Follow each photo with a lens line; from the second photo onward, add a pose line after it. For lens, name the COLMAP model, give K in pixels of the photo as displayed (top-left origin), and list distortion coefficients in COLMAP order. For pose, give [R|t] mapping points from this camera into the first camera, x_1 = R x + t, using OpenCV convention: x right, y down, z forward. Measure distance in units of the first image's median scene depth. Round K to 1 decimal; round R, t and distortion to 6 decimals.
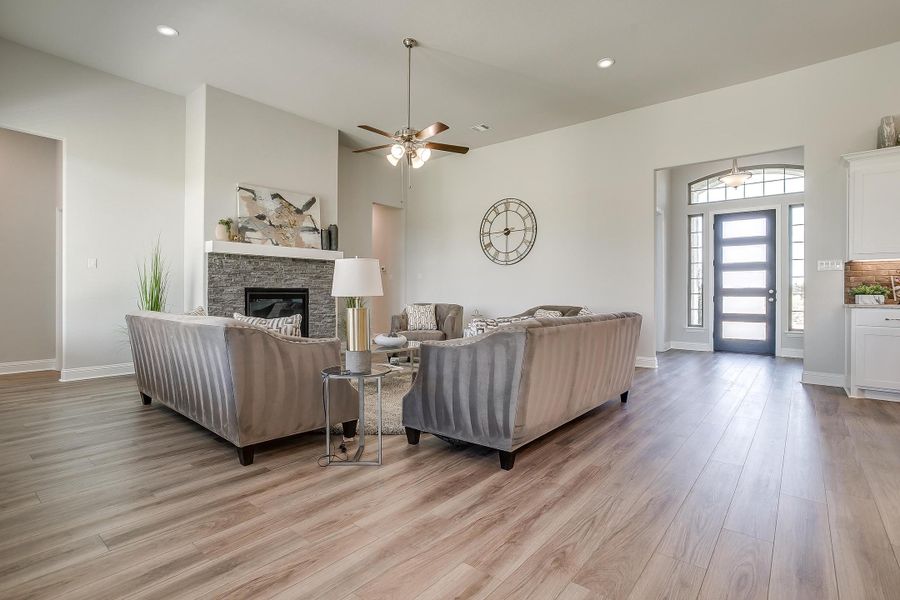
lens RADIAL K [[458.3, 0, 445.0], [0, 458.3, 297.3], [0, 0, 1]] dist [0.002368, 0.000515]
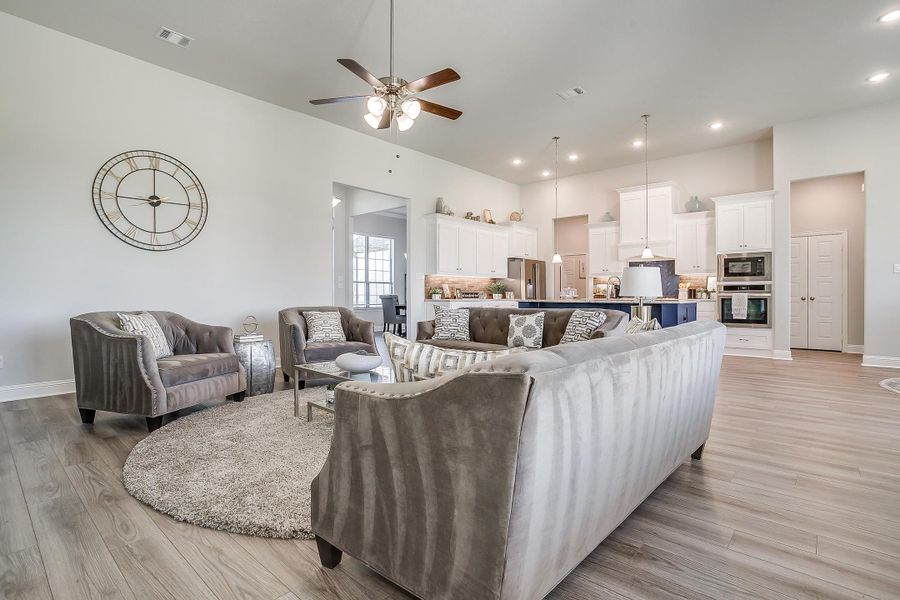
lens RADIAL K [[475.1, 0, 450.0], [0, 475.1, 300.0], [0, 0, 1]] dist [0.000419, 0.000113]
pose [[0.034271, -0.013685, 0.999319, -0.541839], [0.000157, 0.999906, 0.013688, -0.009196], [-0.999413, -0.000312, 0.034270, 0.549044]]
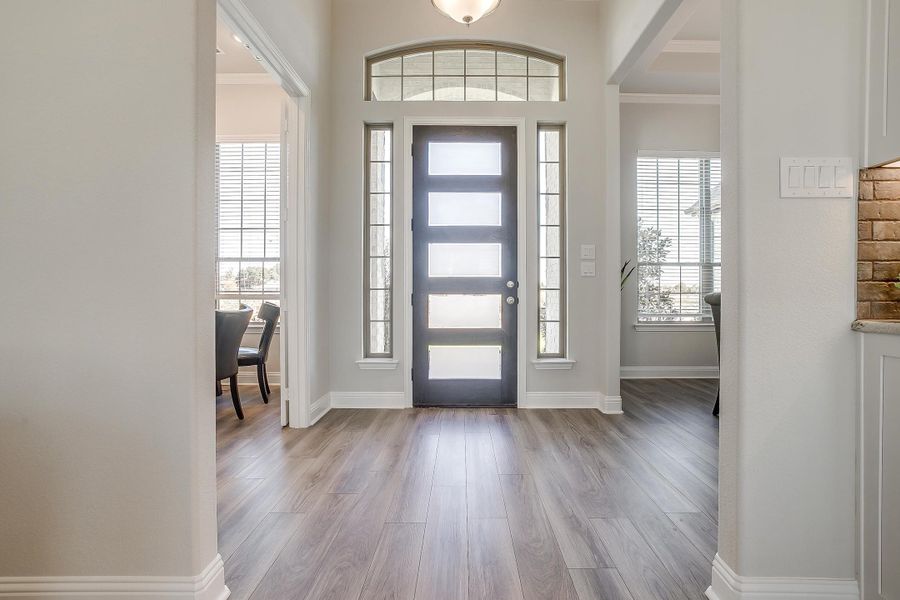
lens RADIAL K [[452.7, 0, 450.0], [0, 452.7, 300.0], [0, 0, 1]] dist [-0.070747, 0.000118]
pose [[0.771290, -0.006462, 0.636452, 0.317194], [0.003530, 0.999977, 0.005874, 0.001499], [-0.636475, -0.002284, 0.771294, 0.616001]]
